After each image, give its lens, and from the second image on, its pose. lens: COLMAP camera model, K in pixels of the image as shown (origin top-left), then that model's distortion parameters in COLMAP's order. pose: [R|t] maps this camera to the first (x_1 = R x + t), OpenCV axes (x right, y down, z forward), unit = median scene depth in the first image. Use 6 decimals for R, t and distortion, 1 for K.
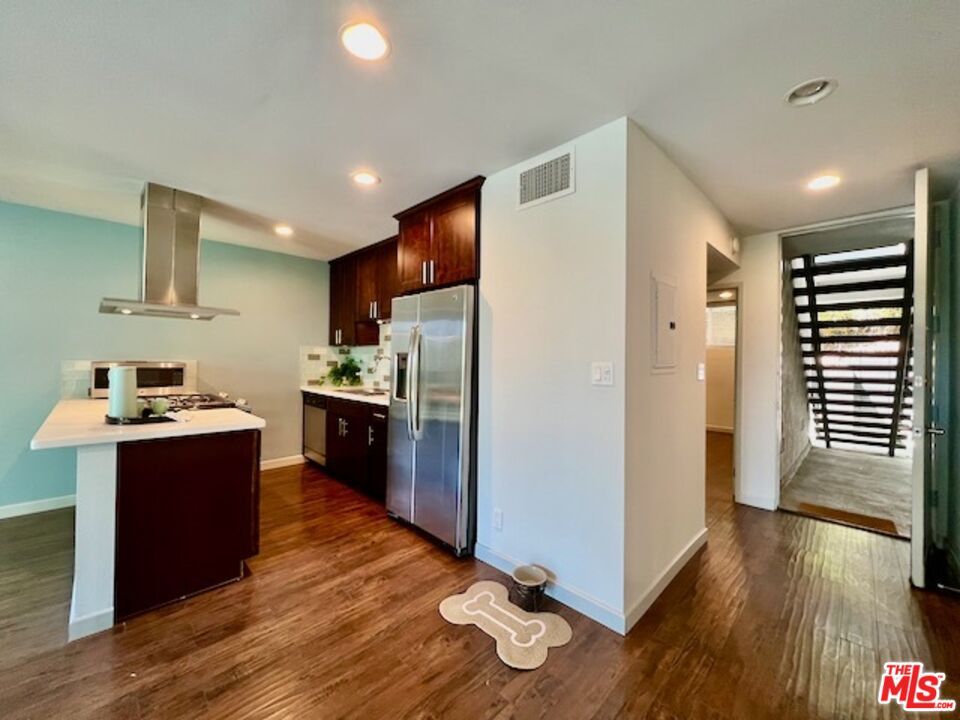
lens RADIAL K [[387.5, 0, 477.7], [0, 387.5, 361.4], [0, 0, 1]] dist [-0.001576, -0.000211]
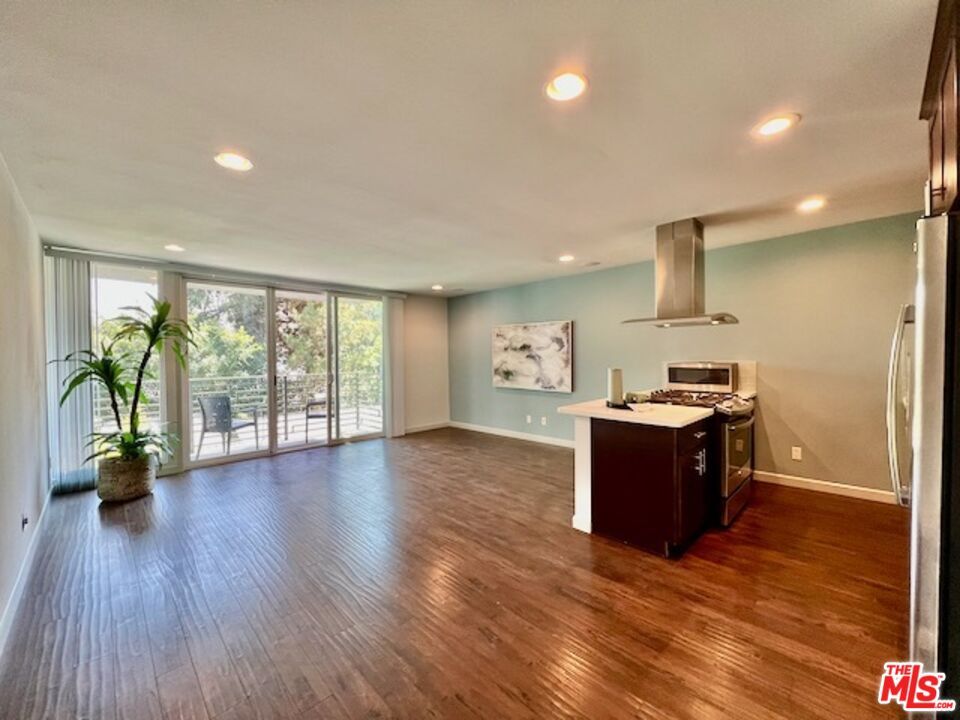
lens RADIAL K [[387.5, 0, 477.7], [0, 387.5, 358.8], [0, 0, 1]] dist [-0.001576, -0.000211]
pose [[-0.013164, 0.002749, -0.999910, 0.524552], [0.007393, 0.999969, 0.002652, -0.027909], [0.999886, -0.007357, -0.013184, 0.462720]]
